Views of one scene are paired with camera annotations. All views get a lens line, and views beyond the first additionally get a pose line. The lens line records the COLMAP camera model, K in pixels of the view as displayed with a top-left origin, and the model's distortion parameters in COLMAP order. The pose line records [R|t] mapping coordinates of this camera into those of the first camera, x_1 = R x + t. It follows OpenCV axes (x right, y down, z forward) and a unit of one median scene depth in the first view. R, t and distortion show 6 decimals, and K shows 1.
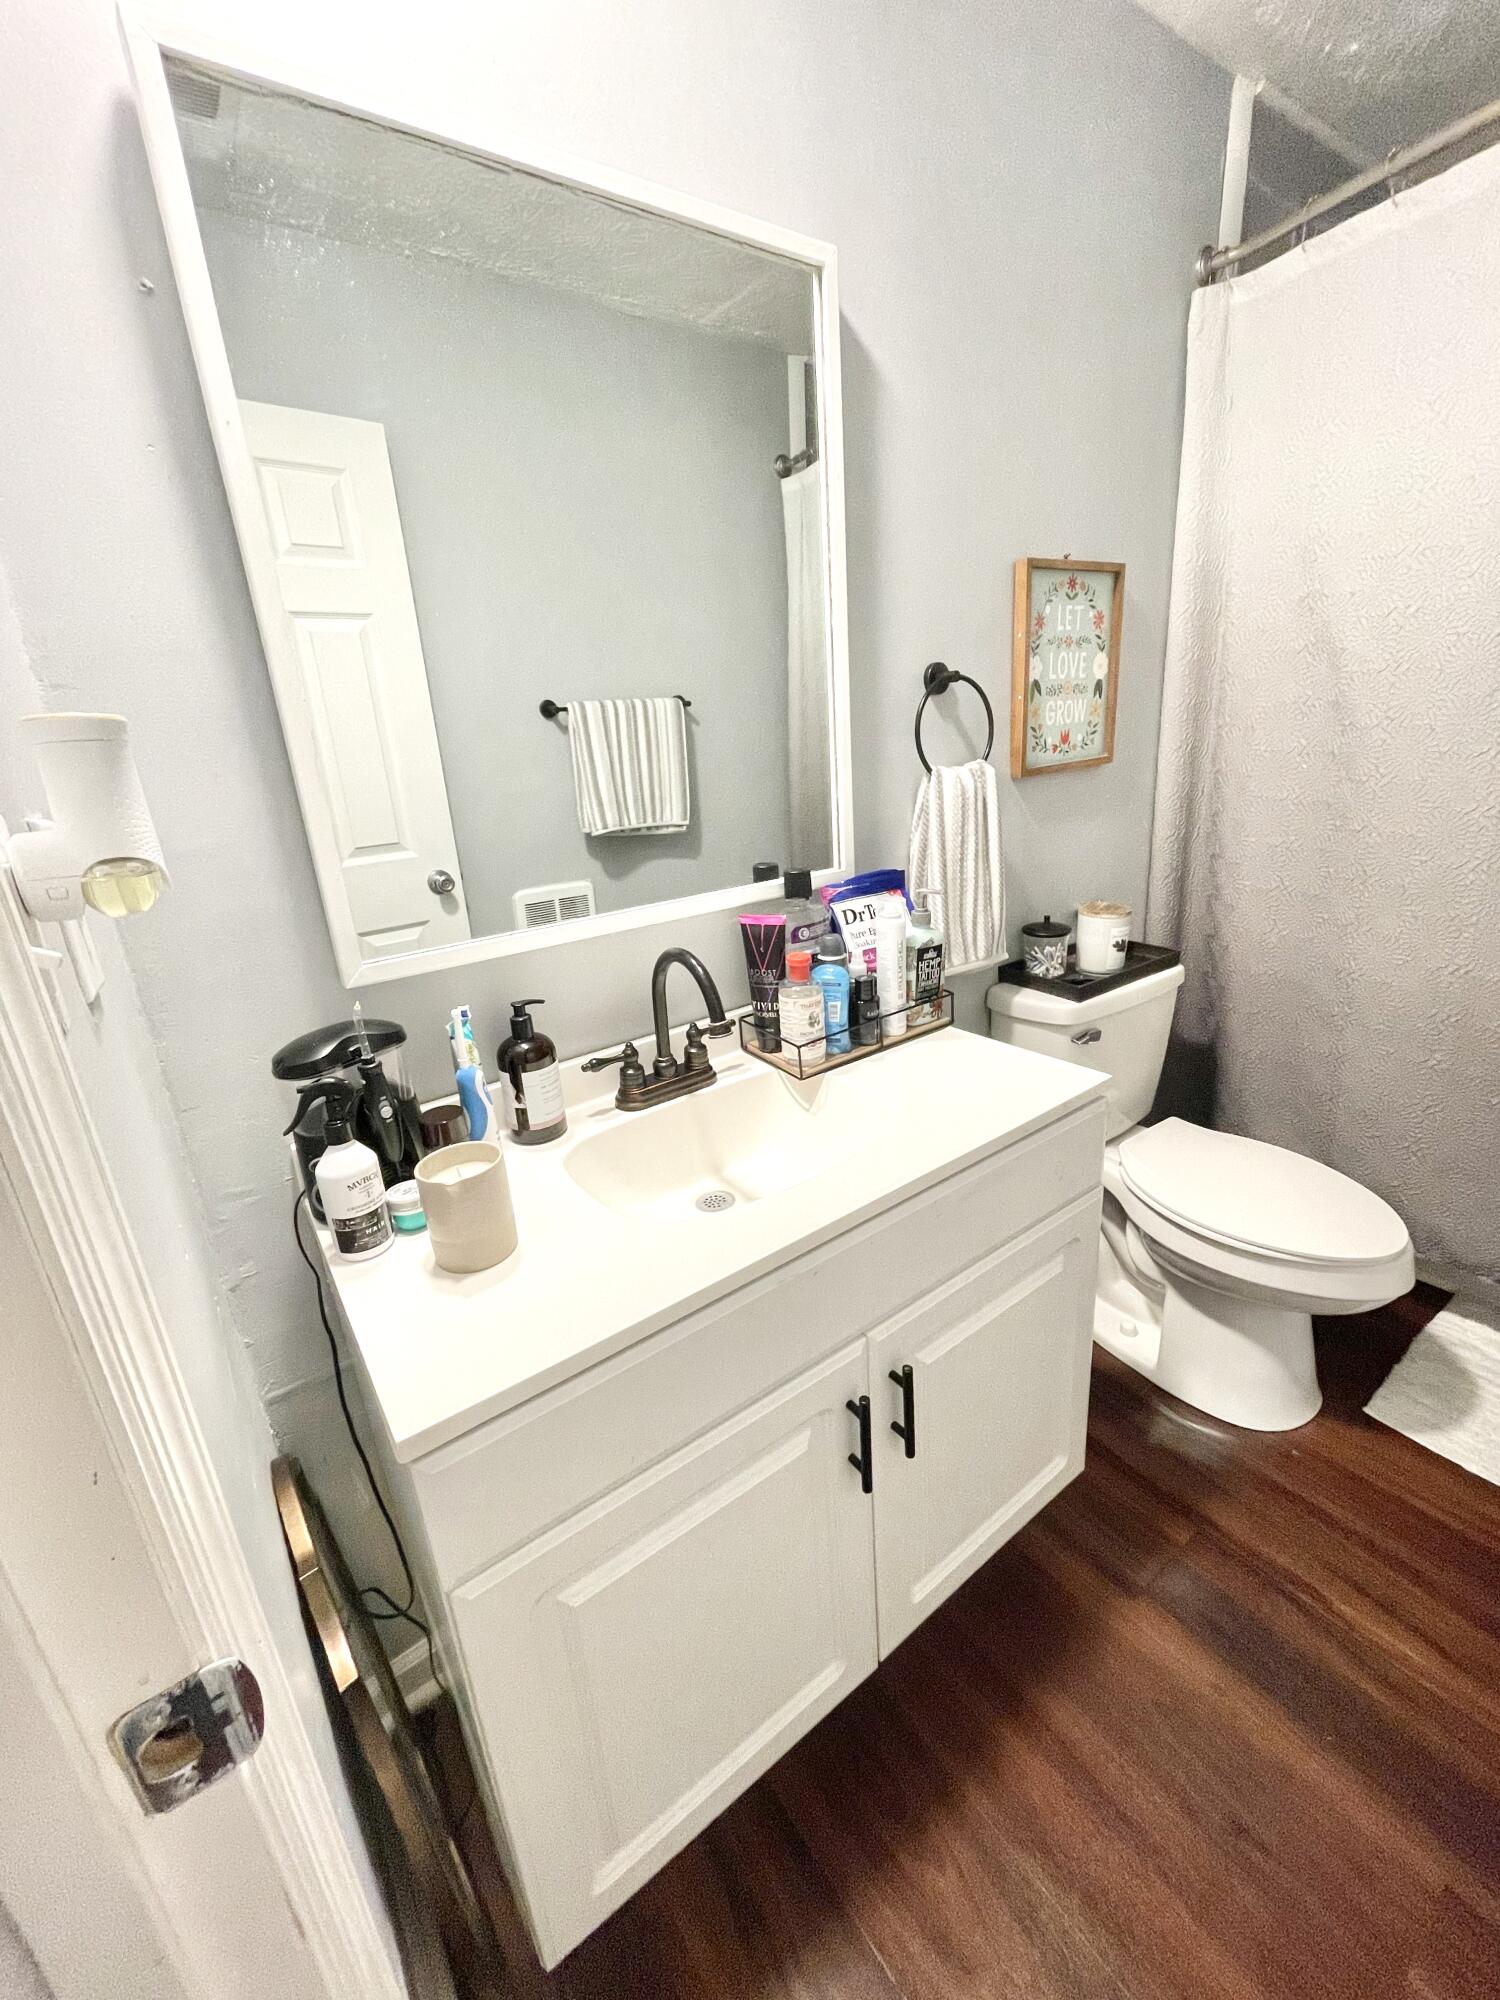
lens RADIAL K [[817.7, 0, 750.1], [0, 817.7, 998.2], [0, 0, 1]] dist [-0.001767, 0.000824]
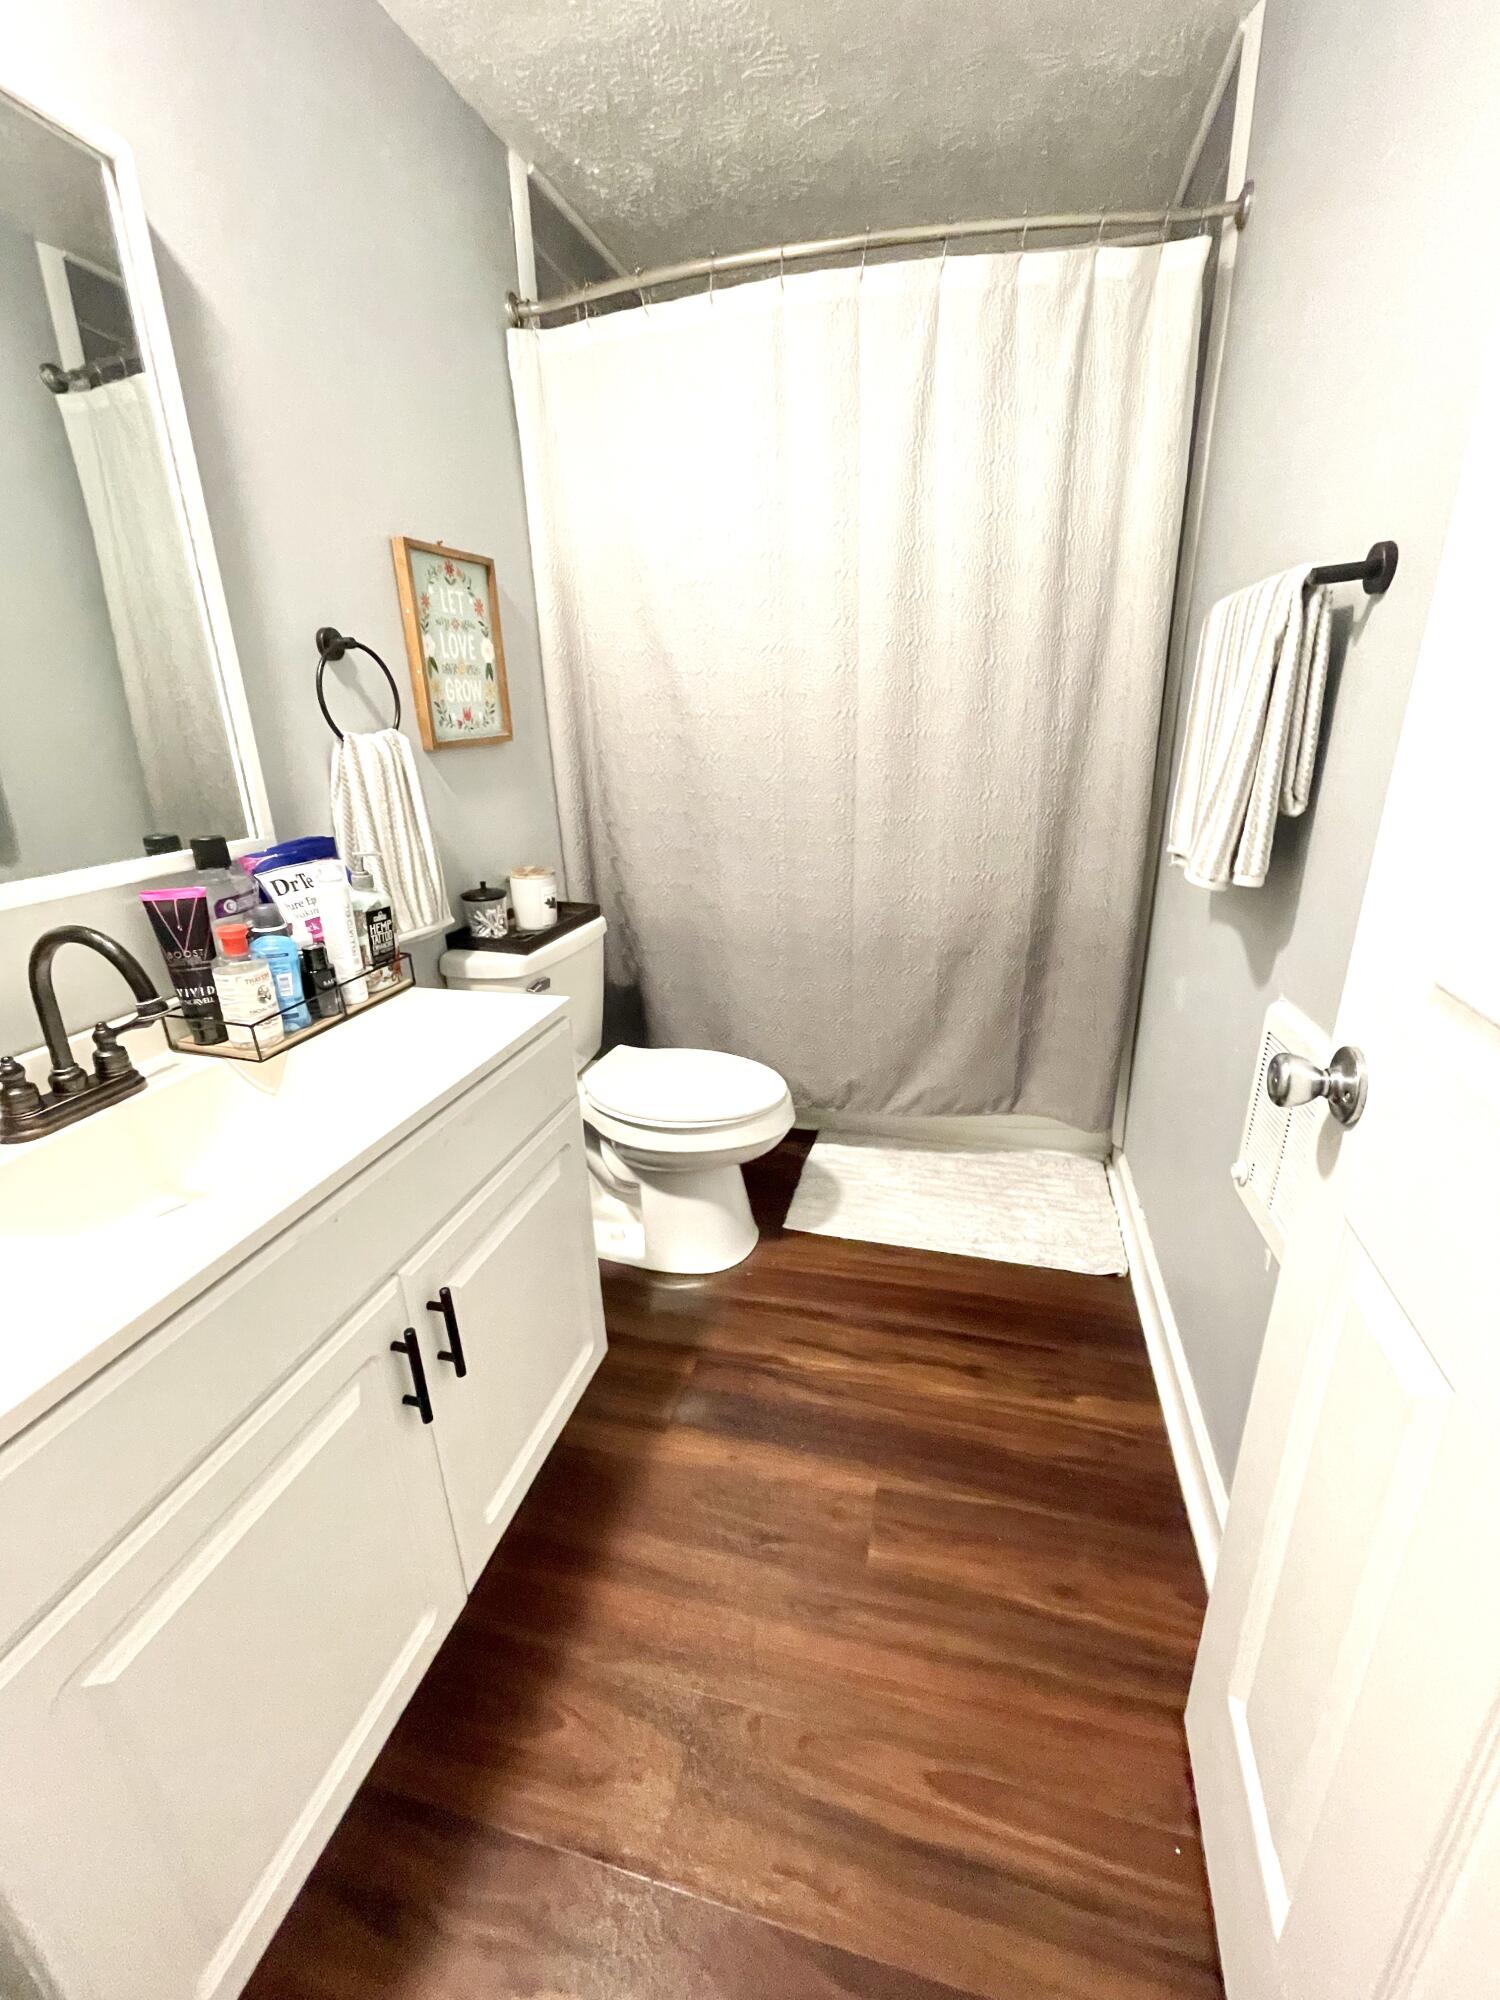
lens RADIAL K [[823.7, 0, 762.0], [0, 823.7, 996.0], [0, 0, 1]] dist [-0.015244, 0.006906]
pose [[0.765756, -0.163470, 0.622010, -0.057634], [0.168897, 0.984326, 0.050761, 0.064922], [-0.620558, 0.066185, 0.781363, -0.061650]]
